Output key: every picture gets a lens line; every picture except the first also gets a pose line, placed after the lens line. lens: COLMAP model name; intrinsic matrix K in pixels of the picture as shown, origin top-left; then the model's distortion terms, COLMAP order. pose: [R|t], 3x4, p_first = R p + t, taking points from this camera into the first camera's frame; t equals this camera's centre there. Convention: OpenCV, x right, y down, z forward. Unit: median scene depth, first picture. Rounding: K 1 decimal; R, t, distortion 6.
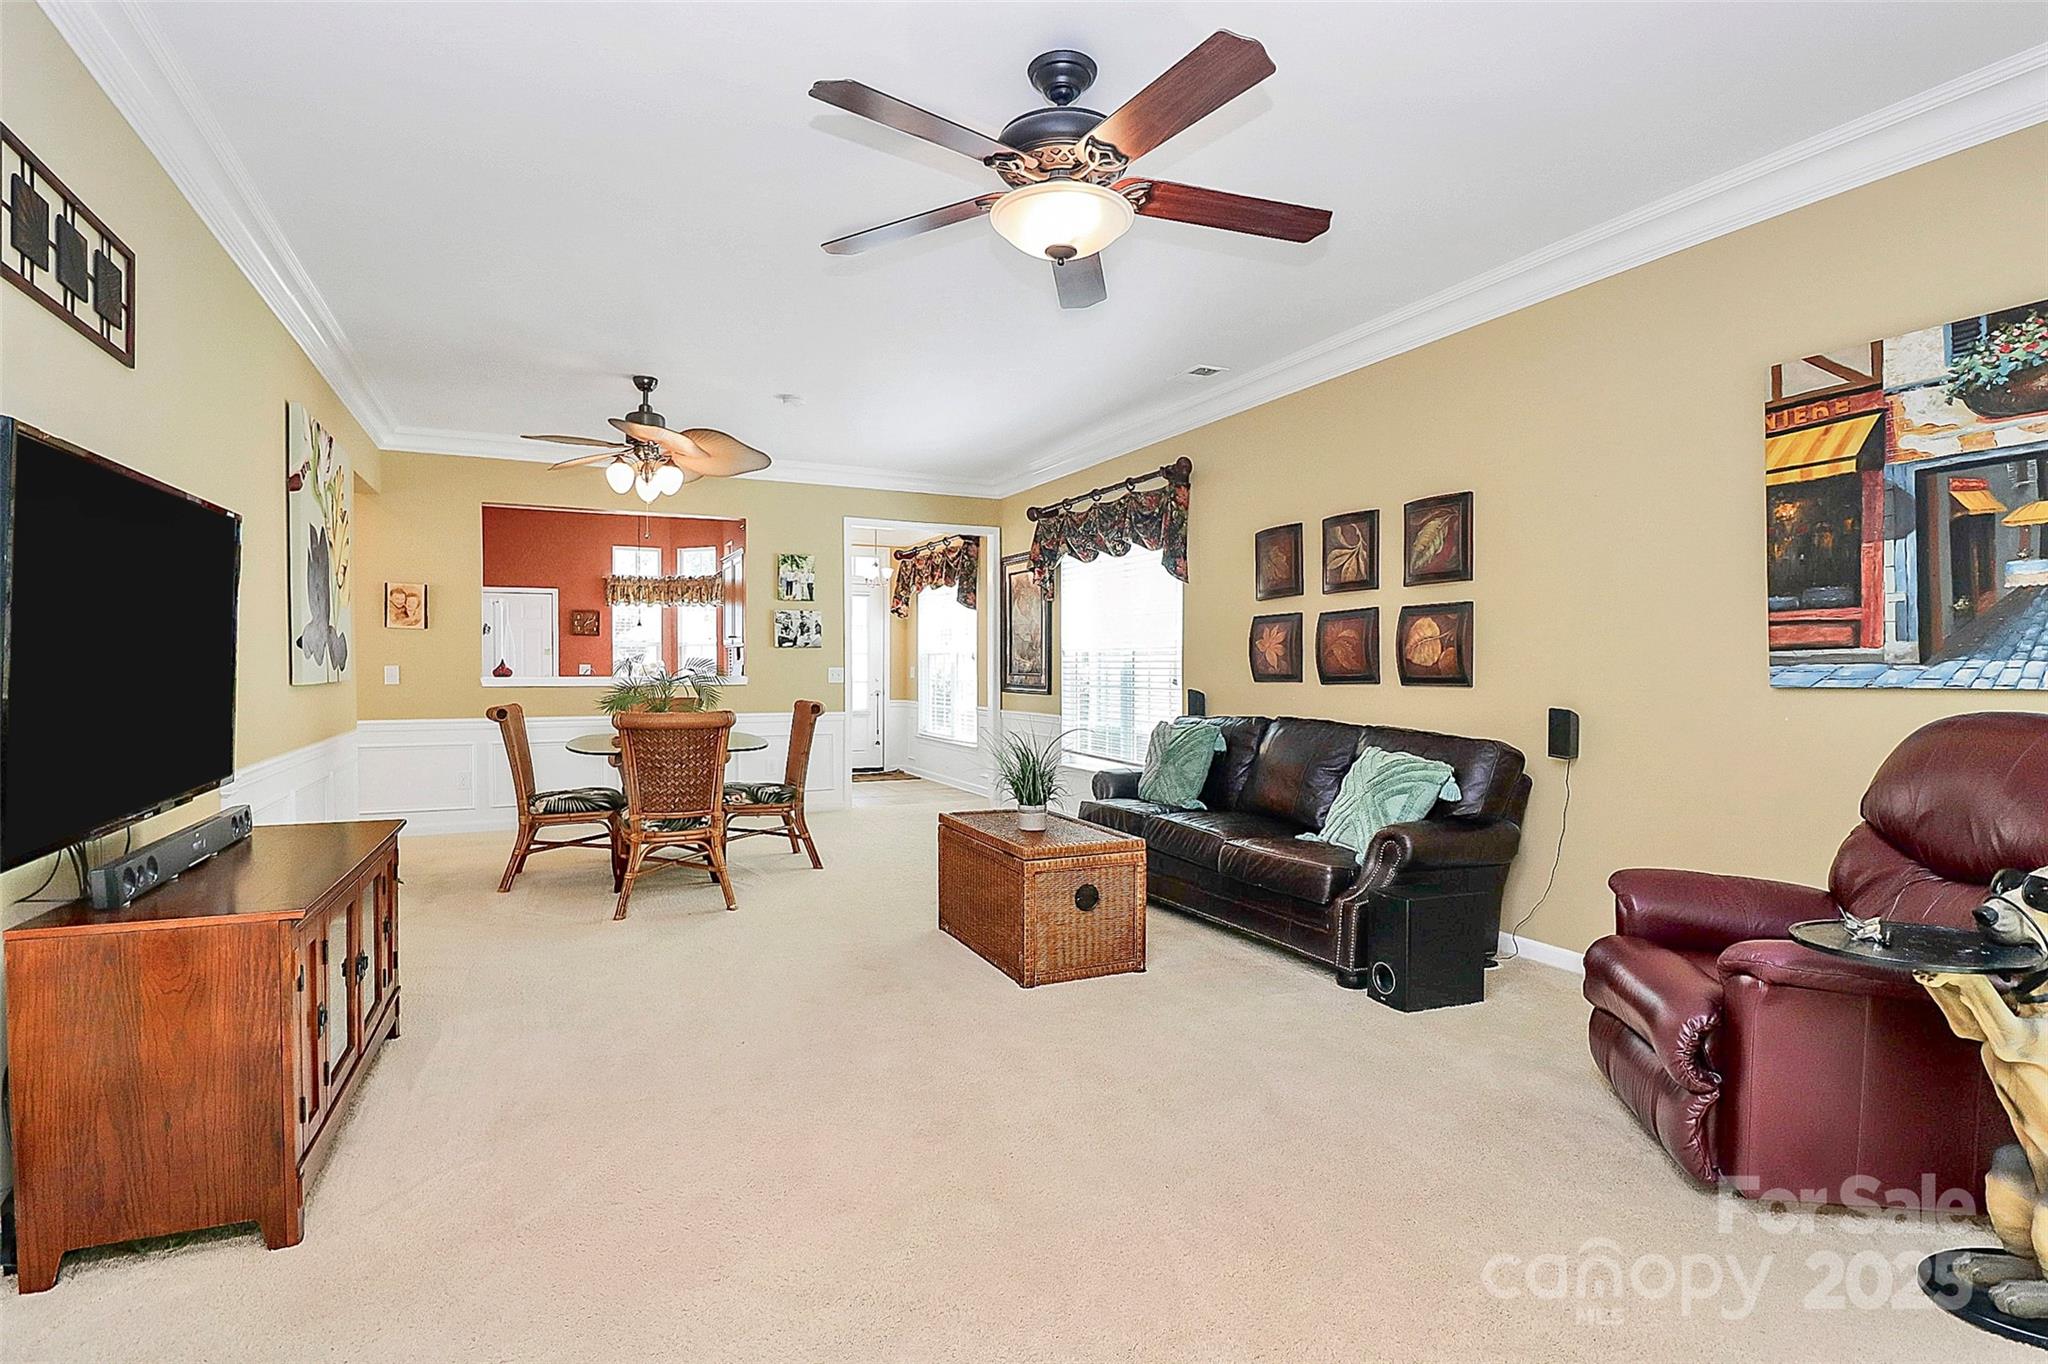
lens RADIAL K [[984.2, 0, 1026.2], [0, 984.2, 676.9], [0, 0, 1]] dist [-0.001663, -0.000720]
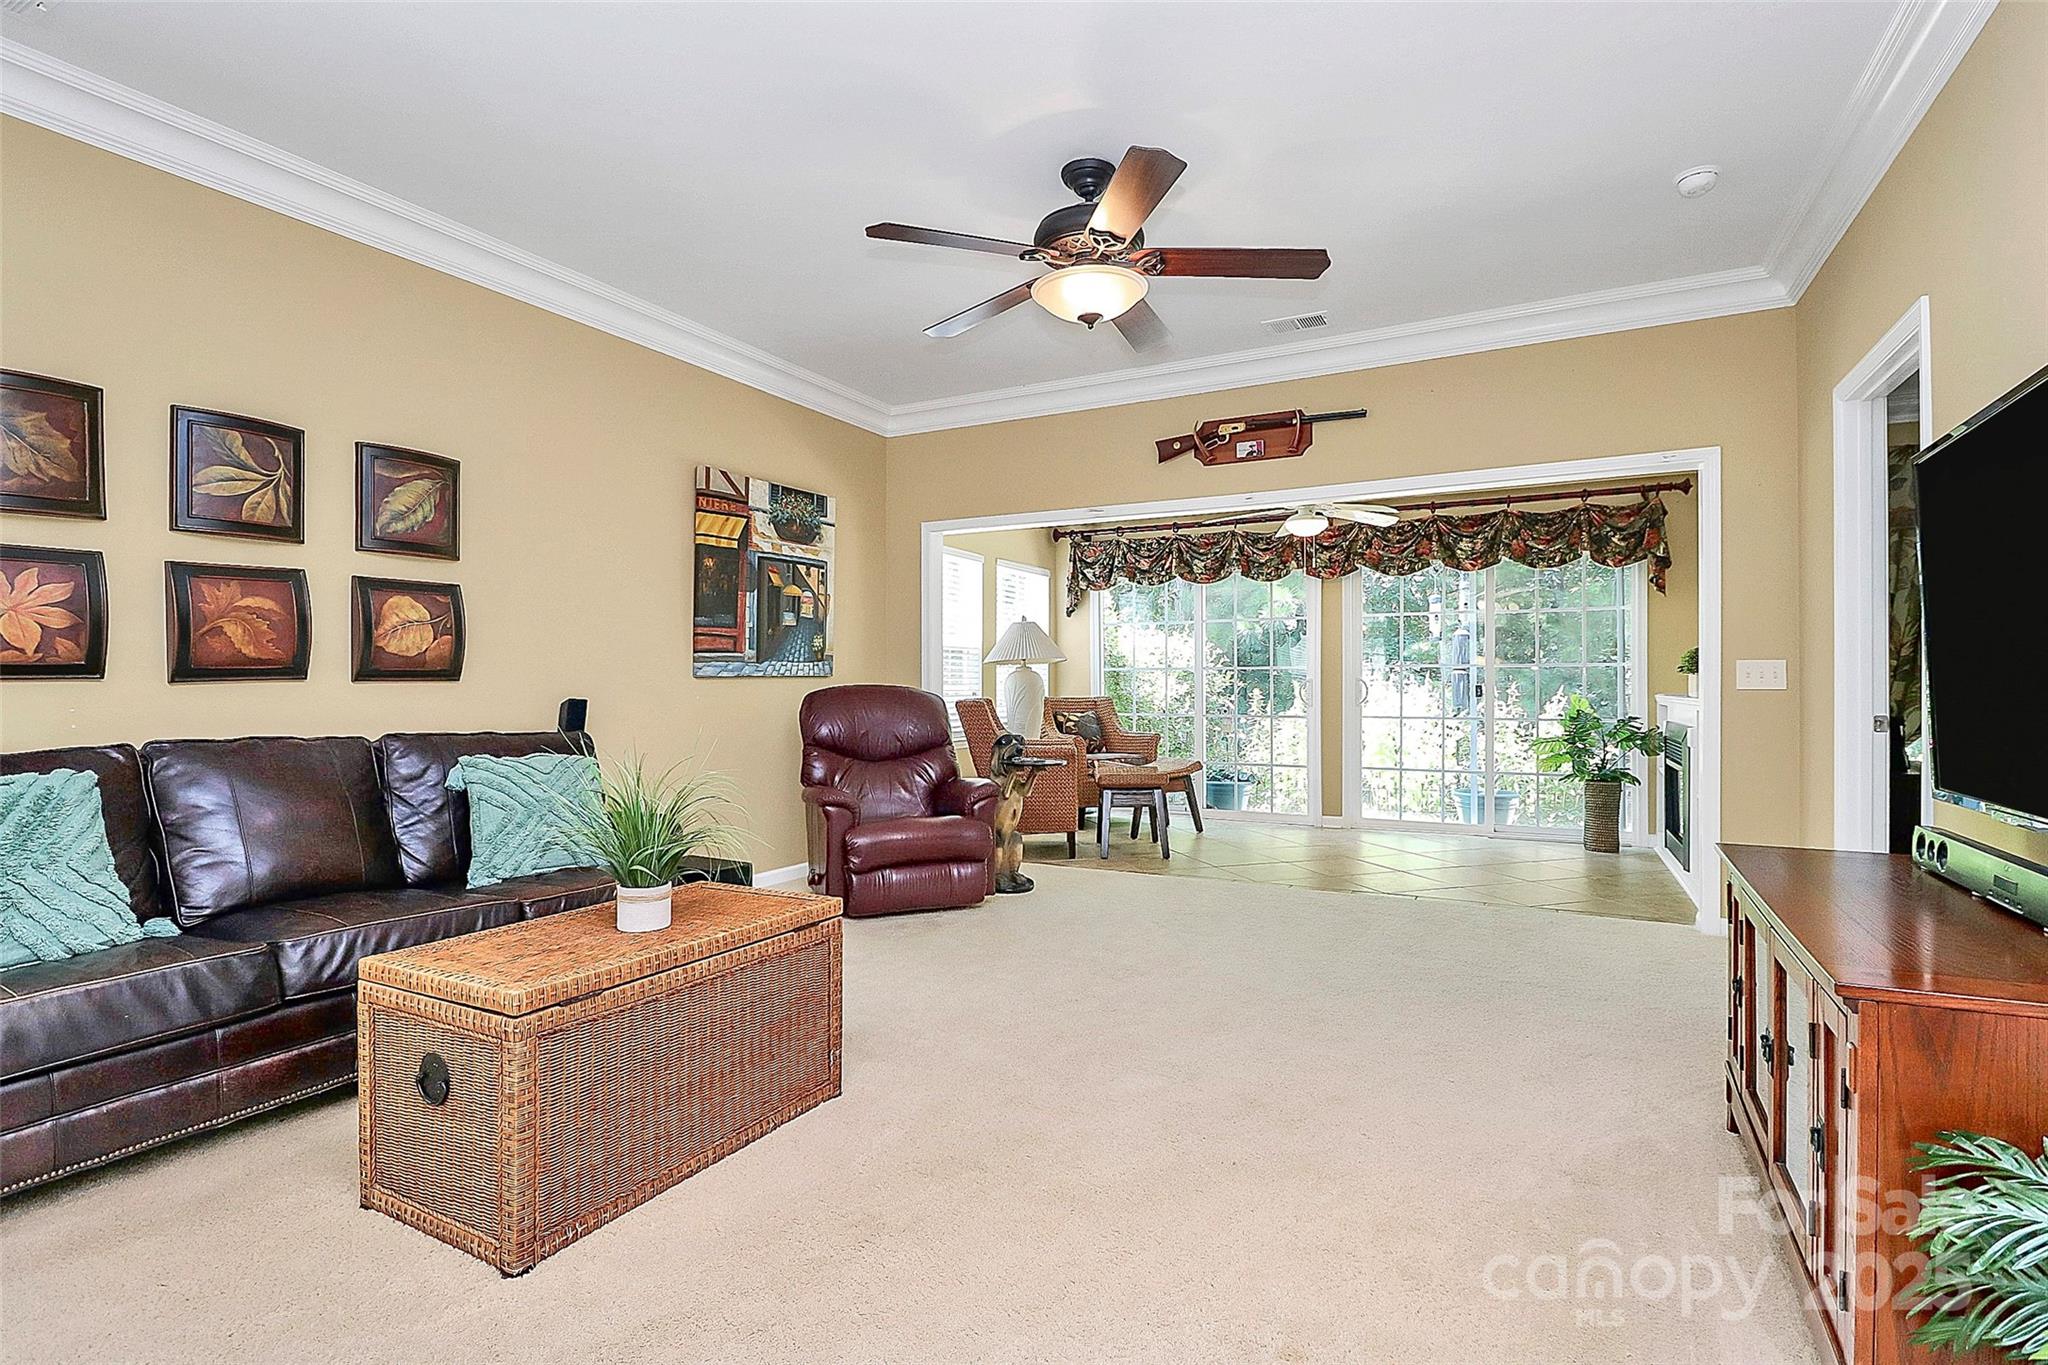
lens RADIAL K [[984.2, 0, 1026.2], [0, 984.2, 677.4], [0, 0, 1]] dist [-0.001663, -0.000720]
pose [[-0.591810, 0.004214, 0.806066, -0.769604], [0.010626, 0.999940, 0.002574, 0.013323], [-0.806007, 0.010089, -0.591820, 1.514531]]
